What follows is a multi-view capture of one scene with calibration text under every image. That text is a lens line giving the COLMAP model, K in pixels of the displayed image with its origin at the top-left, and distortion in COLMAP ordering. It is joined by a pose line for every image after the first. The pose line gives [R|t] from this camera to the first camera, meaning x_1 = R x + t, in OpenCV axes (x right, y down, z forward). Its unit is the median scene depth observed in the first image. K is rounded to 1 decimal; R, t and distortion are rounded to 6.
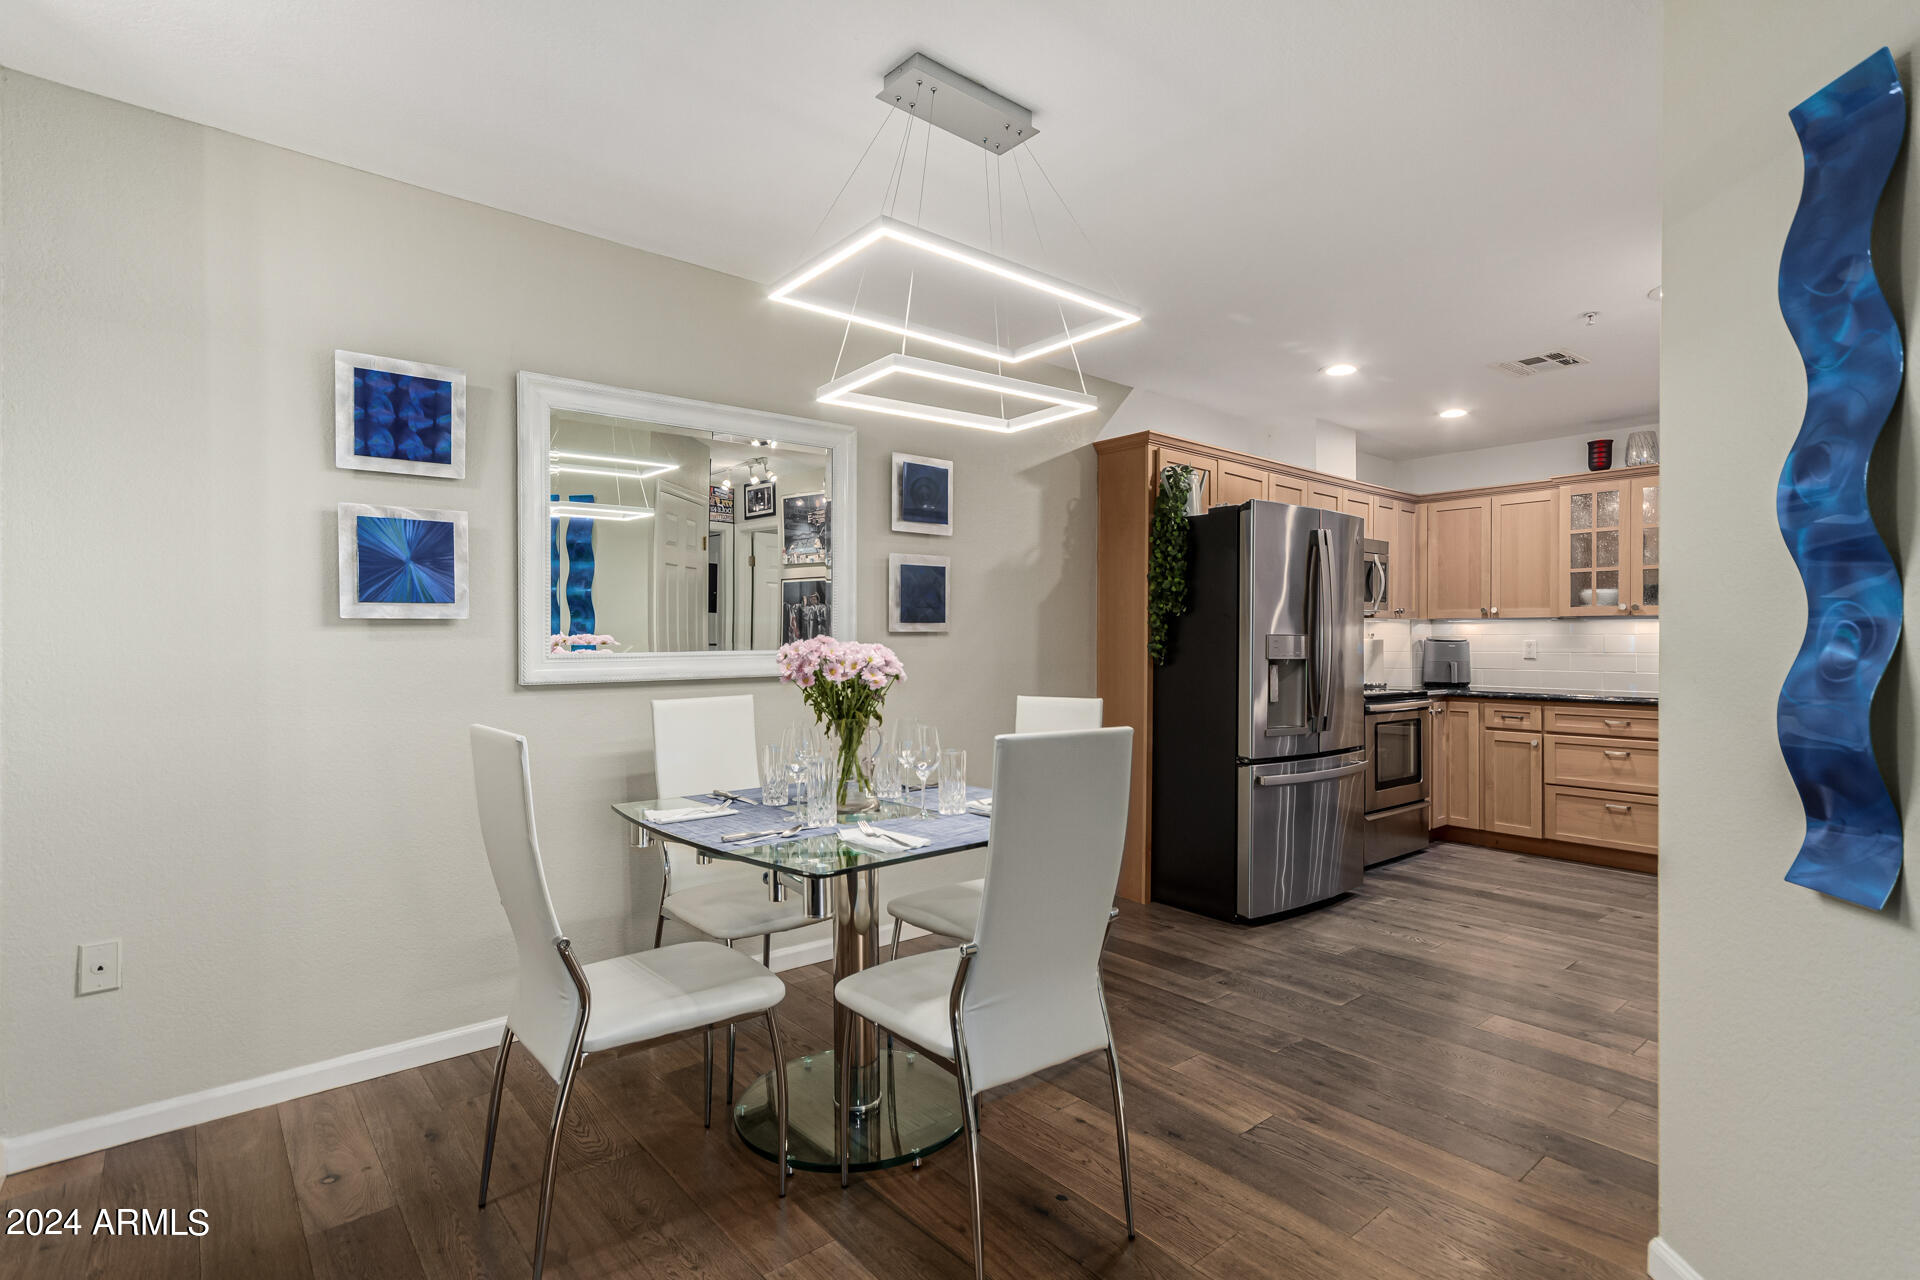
lens RADIAL K [[939.1, 0, 964.3], [0, 939.1, 647.6], [0, 0, 1]] dist [-0.000191, 0.000010]
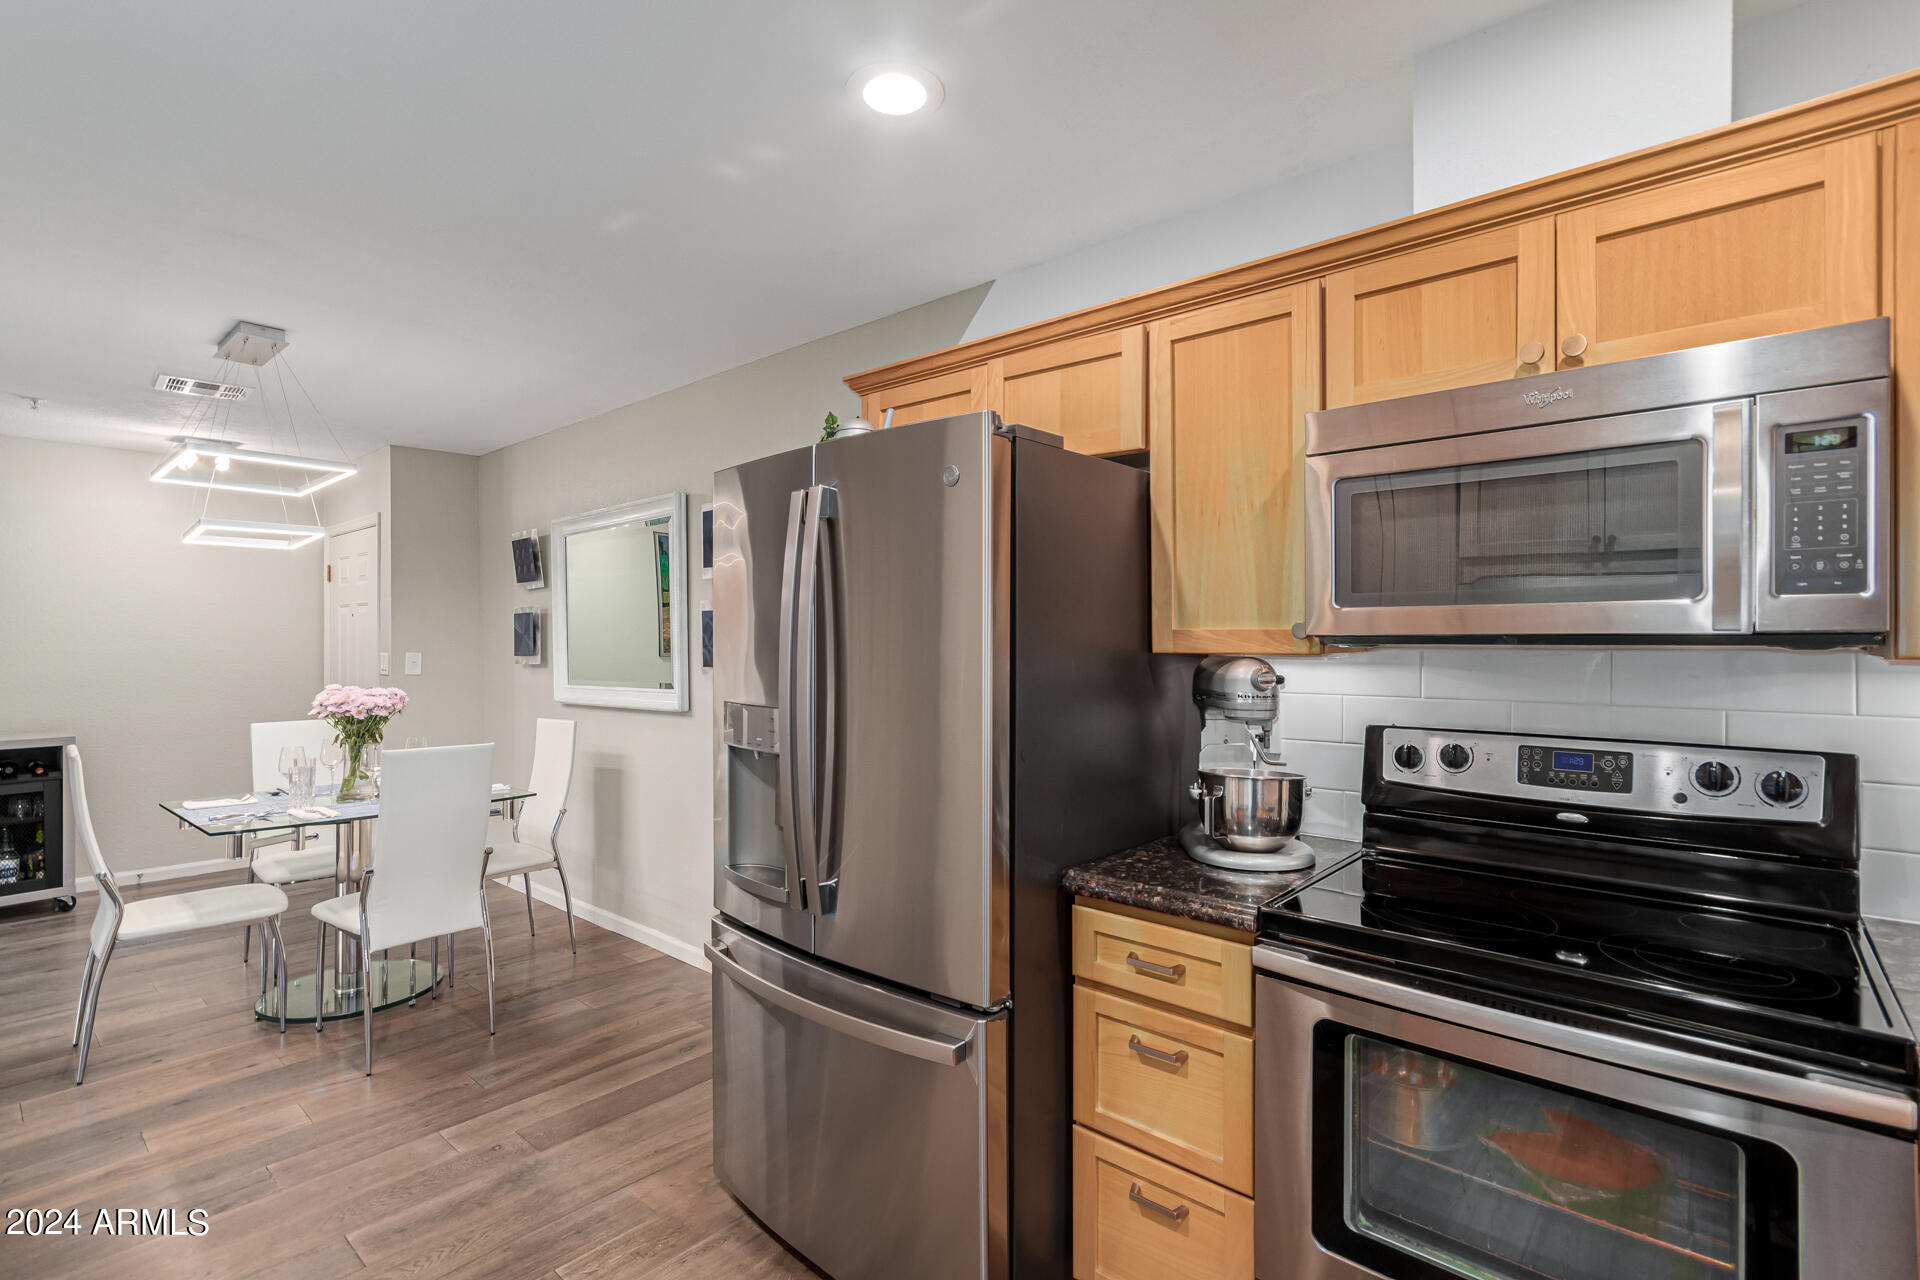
lens RADIAL K [[871.5, 0, 964.5], [0, 871.5, 644.1], [0, 0, 1]] dist [0.000577, -0.000045]
pose [[0.157417, -0.005114, -0.987519, 1.040630], [-0.003302, 0.999978, -0.005704, -0.053269], [0.987527, 0.004158, 0.157396, 1.261086]]
